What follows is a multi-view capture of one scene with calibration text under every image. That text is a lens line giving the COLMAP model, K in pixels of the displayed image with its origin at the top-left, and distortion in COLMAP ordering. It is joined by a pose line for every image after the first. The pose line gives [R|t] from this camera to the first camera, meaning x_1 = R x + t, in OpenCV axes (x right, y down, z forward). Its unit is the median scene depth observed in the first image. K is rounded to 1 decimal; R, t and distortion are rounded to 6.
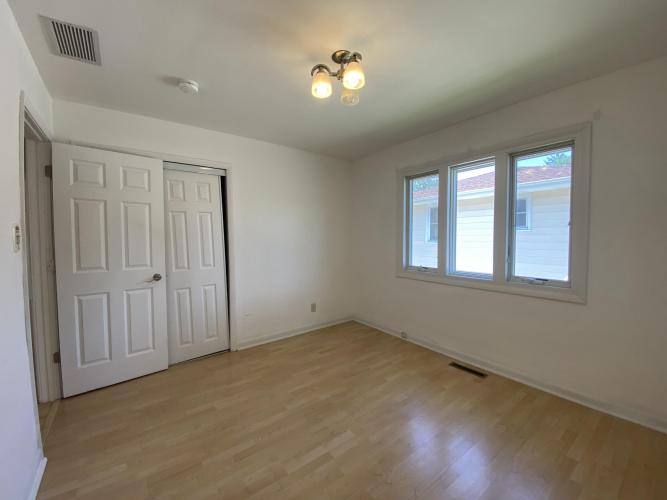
lens RADIAL K [[269.1, 0, 332.5], [0, 269.1, 248.4], [0, 0, 1]] dist [0.030711, -0.025055]
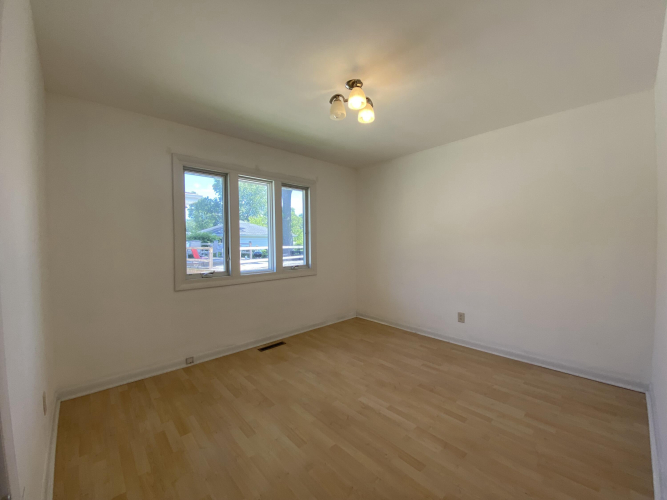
lens RADIAL K [[269.1, 0, 332.5], [0, 269.1, 248.4], [0, 0, 1]] dist [0.030711, -0.025055]
pose [[-0.102170, -0.010698, 0.994709, -0.764597], [0.055216, 0.998340, 0.016409, -0.005019], [-0.993233, 0.056601, -0.101410, 0.836548]]
